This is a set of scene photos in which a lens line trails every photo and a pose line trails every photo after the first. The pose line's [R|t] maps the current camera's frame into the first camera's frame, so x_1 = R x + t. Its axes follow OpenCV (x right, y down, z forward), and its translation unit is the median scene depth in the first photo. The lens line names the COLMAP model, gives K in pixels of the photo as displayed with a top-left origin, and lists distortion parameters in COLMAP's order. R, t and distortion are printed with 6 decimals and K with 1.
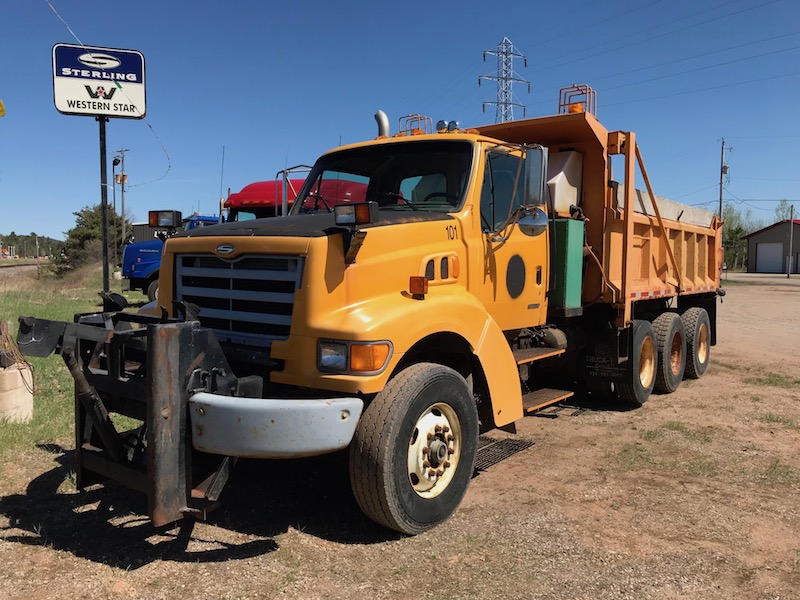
lens RADIAL K [[652.0, 0, 400.5], [0, 652.0, 296.2], [0, 0, 1]] dist [0.002265, 0.002030]
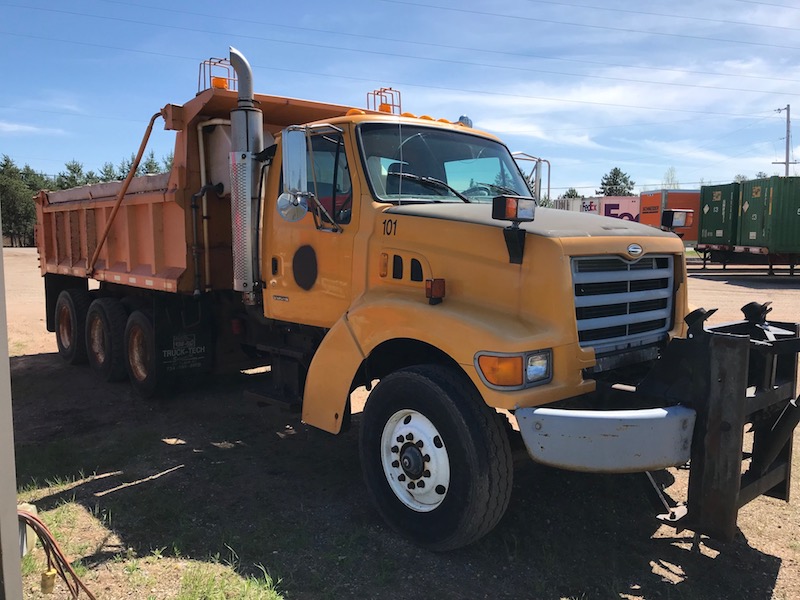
lens RADIAL K [[652.0, 0, 400.3], [0, 652.0, 303.9], [0, 0, 1]] dist [0.002265, 0.002030]
pose [[0.167373, -0.108982, 0.979852, -1.248716], [0.057667, 0.993252, 0.100622, -0.108216], [-0.984206, 0.039664, 0.172529, 1.164773]]
